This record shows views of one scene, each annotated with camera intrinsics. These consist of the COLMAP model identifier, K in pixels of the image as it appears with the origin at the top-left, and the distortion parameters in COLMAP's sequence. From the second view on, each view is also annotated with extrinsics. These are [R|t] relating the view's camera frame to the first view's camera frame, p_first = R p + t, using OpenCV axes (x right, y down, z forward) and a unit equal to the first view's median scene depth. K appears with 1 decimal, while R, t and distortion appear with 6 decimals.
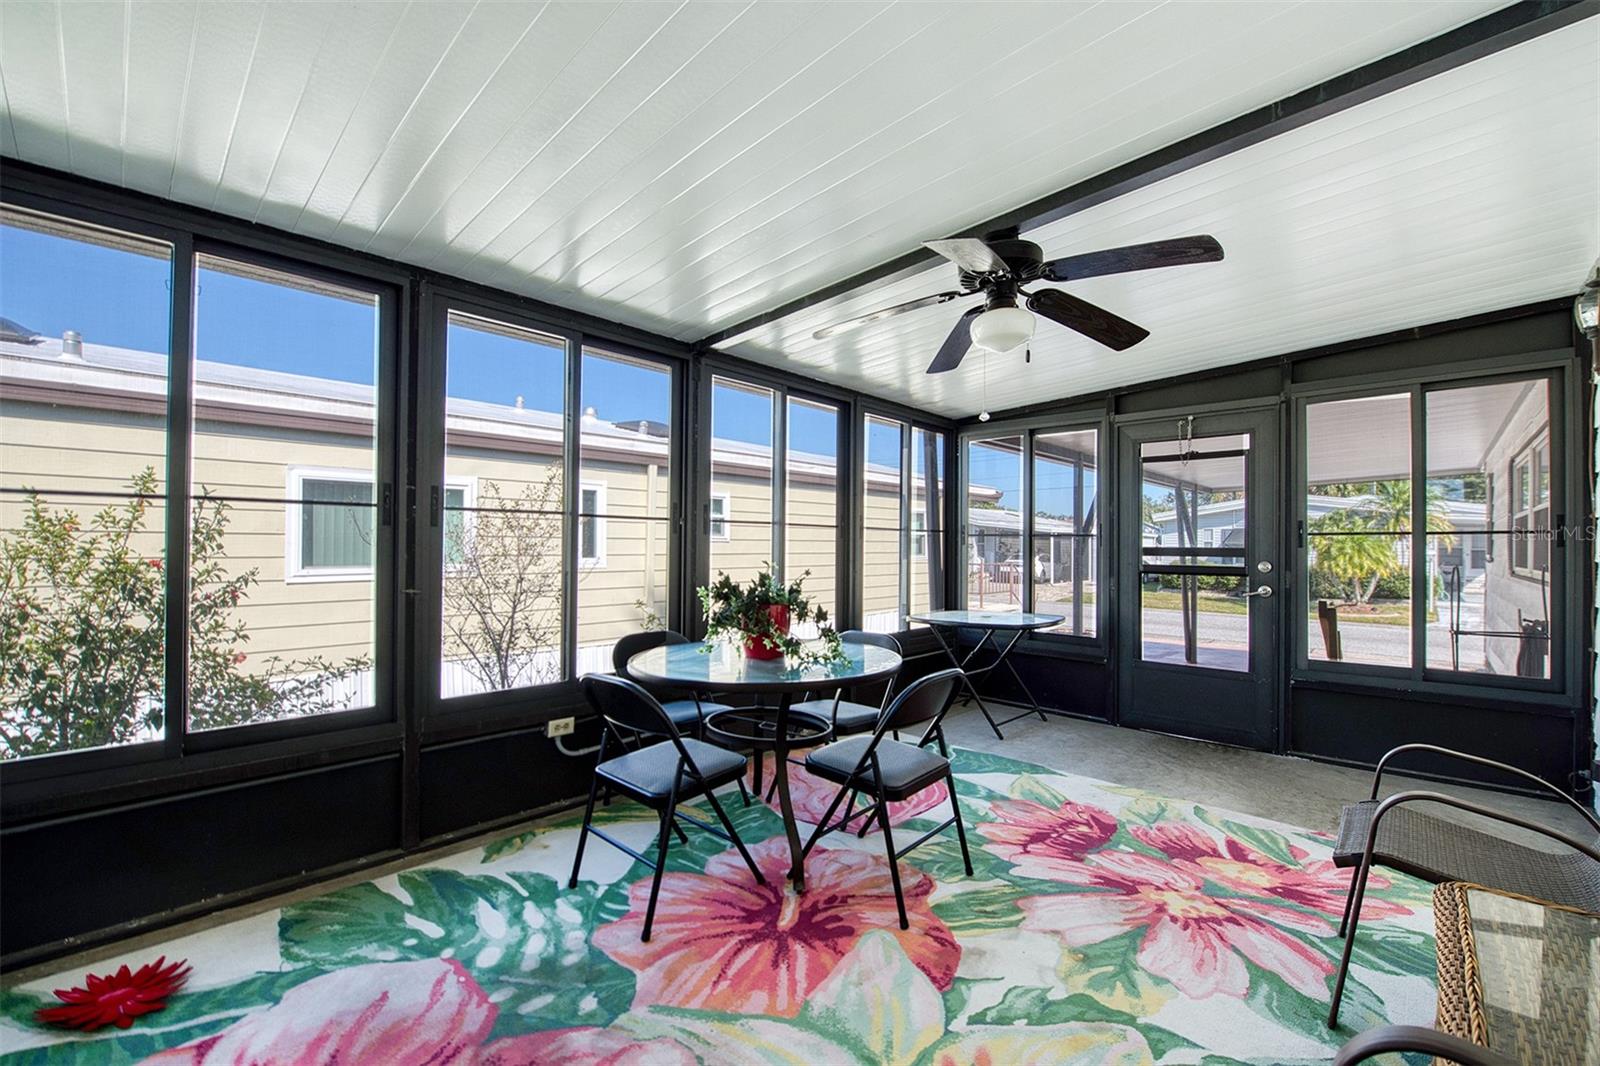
lens RADIAL K [[663.7, 0, 794.7], [0, 663.7, 542.2], [0, 0, 1]] dist [-0.017540, 0.000023]
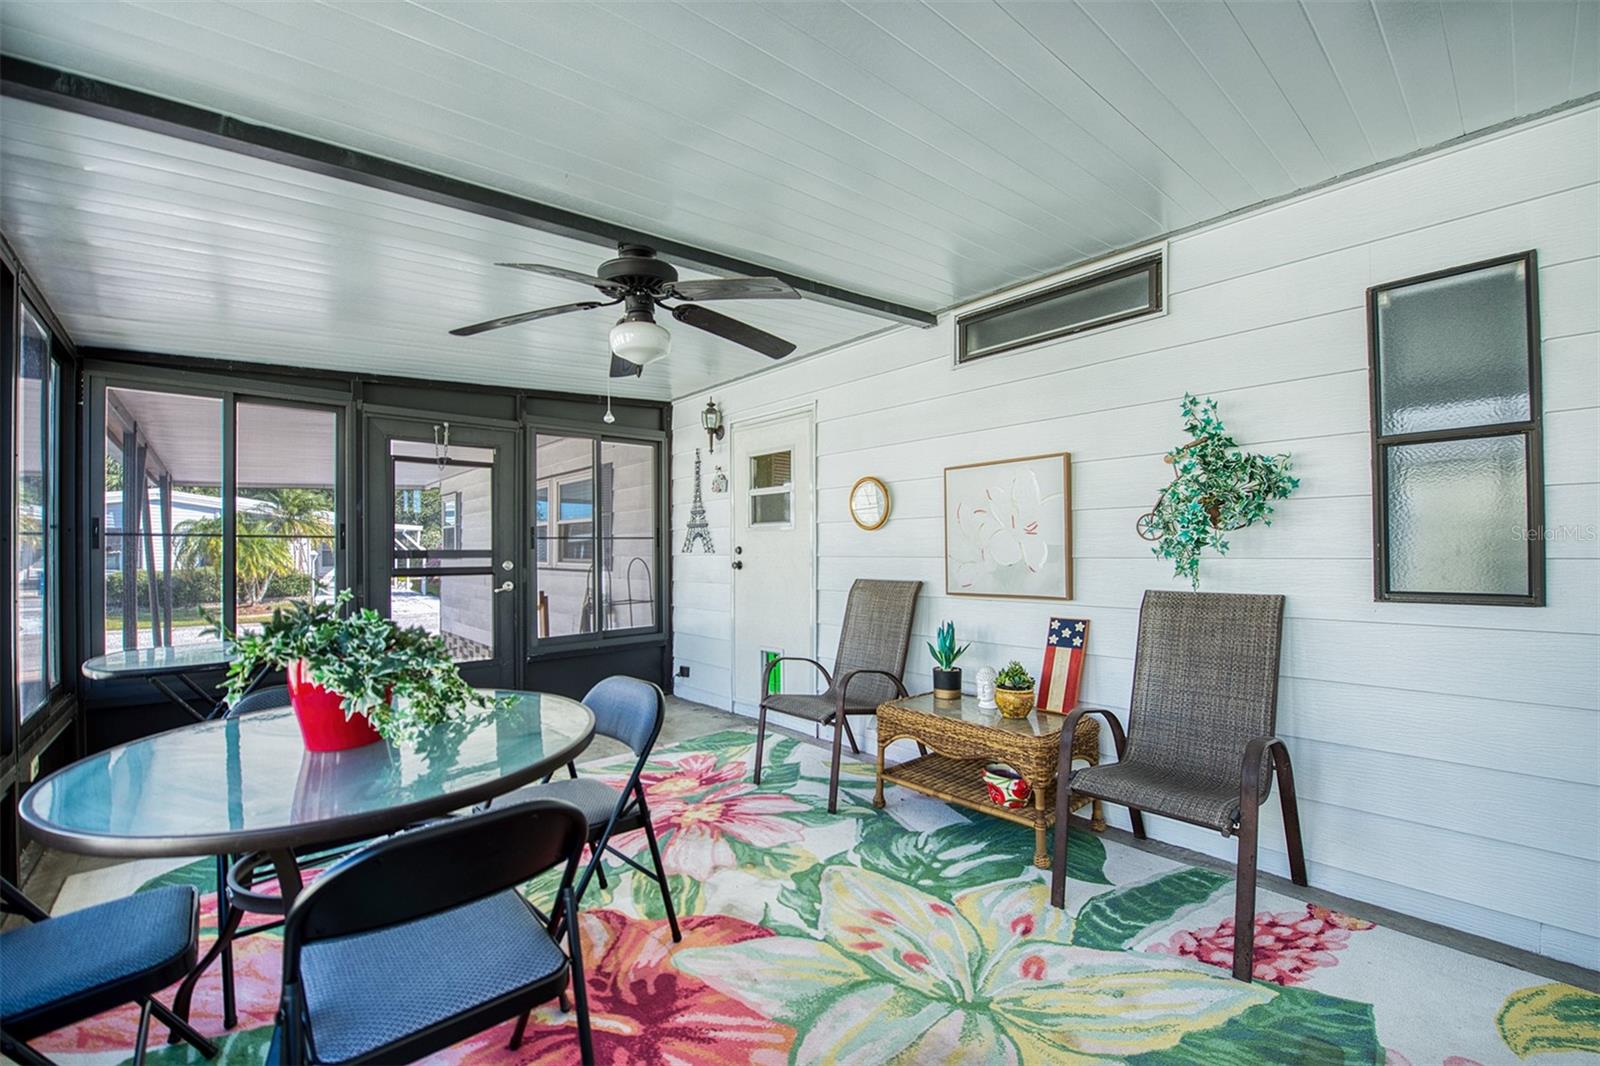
lens RADIAL K [[663.7, 0, 794.7], [0, 663.7, 542.2], [0, 0, 1]] dist [-0.017540, 0.000023]
pose [[0.080270, 0.003076, 0.996768, -0.714725], [0.000073, 0.999995, -0.003092, -0.000133], [-0.996773, 0.000321, 0.080270, 0.675321]]
